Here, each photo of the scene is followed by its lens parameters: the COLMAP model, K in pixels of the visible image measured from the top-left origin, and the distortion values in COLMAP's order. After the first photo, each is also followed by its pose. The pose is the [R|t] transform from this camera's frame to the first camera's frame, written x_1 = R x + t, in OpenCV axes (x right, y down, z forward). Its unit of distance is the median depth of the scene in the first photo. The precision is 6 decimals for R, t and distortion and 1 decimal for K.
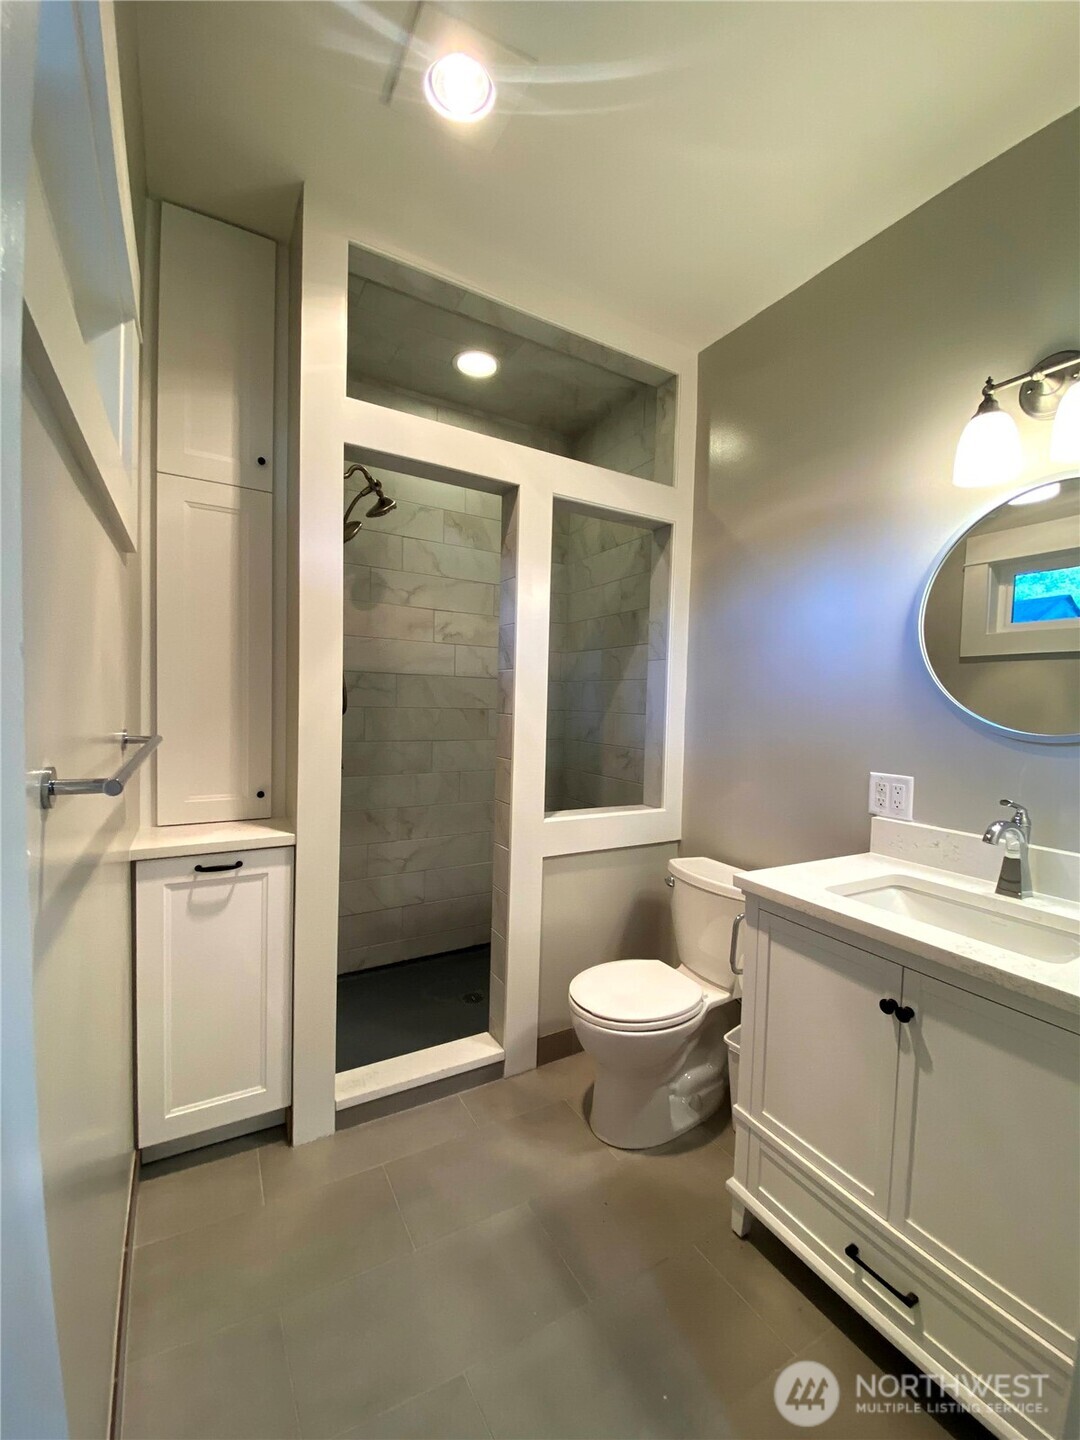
lens RADIAL K [[585.5, 0, 543.0], [0, 585.5, 723.1], [0, 0, 1]] dist [0.023327, -0.019893]
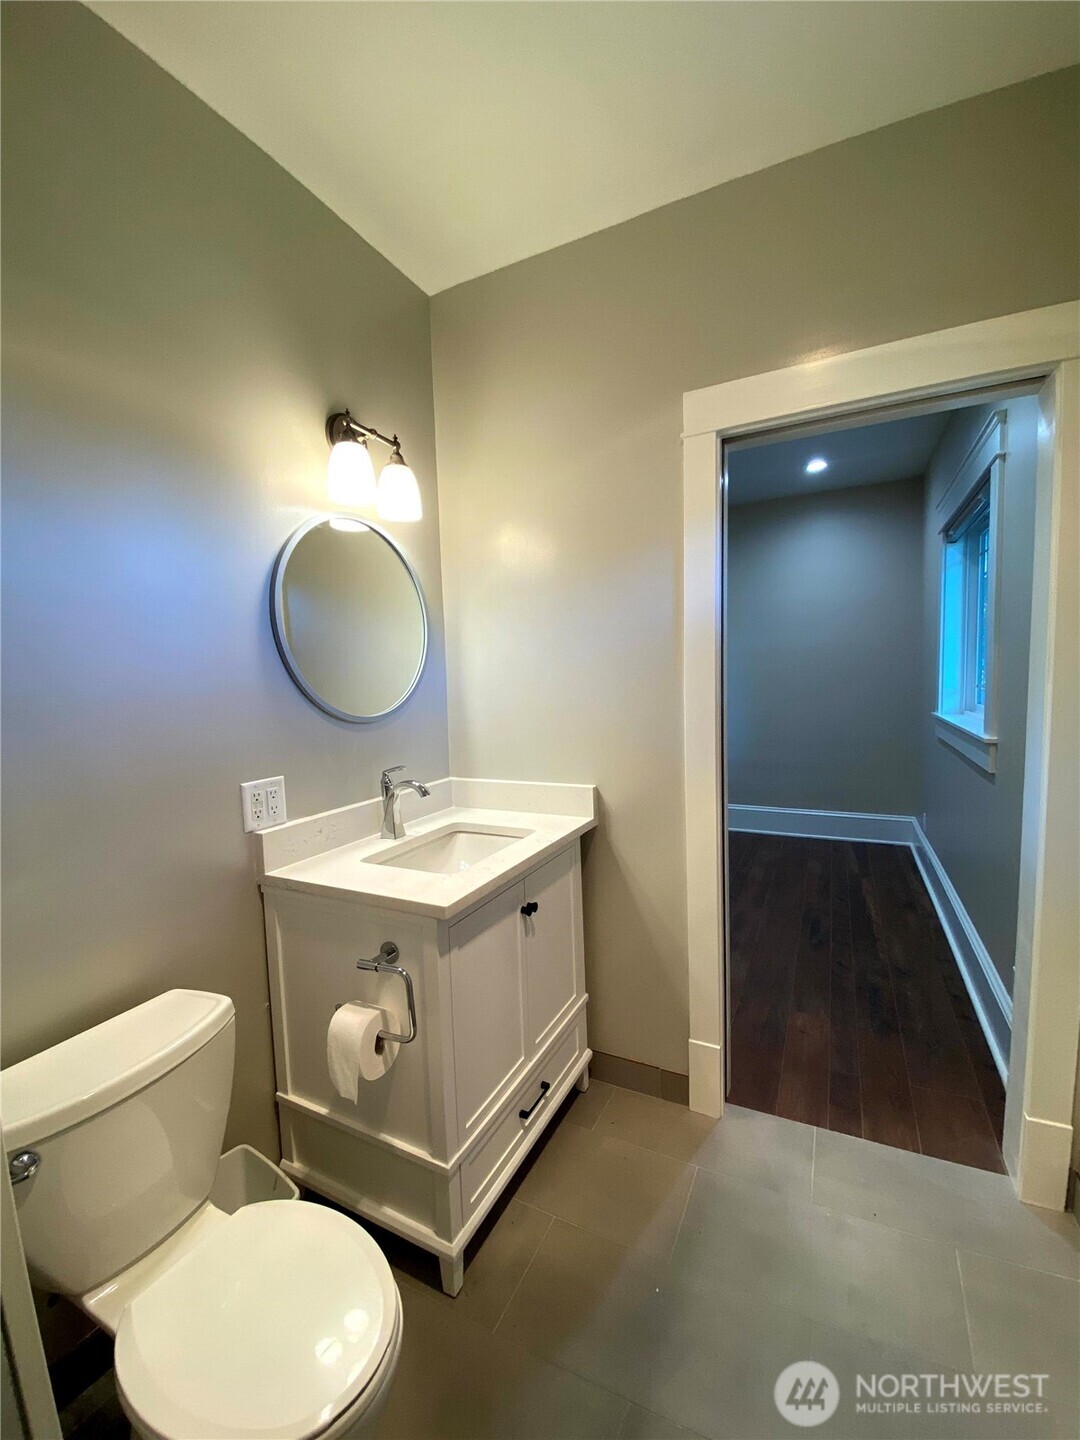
lens RADIAL K [[585.5, 0, 543.0], [0, 585.5, 723.1], [0, 0, 1]] dist [0.023327, -0.019893]
pose [[-0.545173, -0.053050, 0.836643, -0.376544], [0.066851, 0.992066, 0.106467, -0.063563], [-0.835654, 0.113974, -0.537302, 1.139232]]
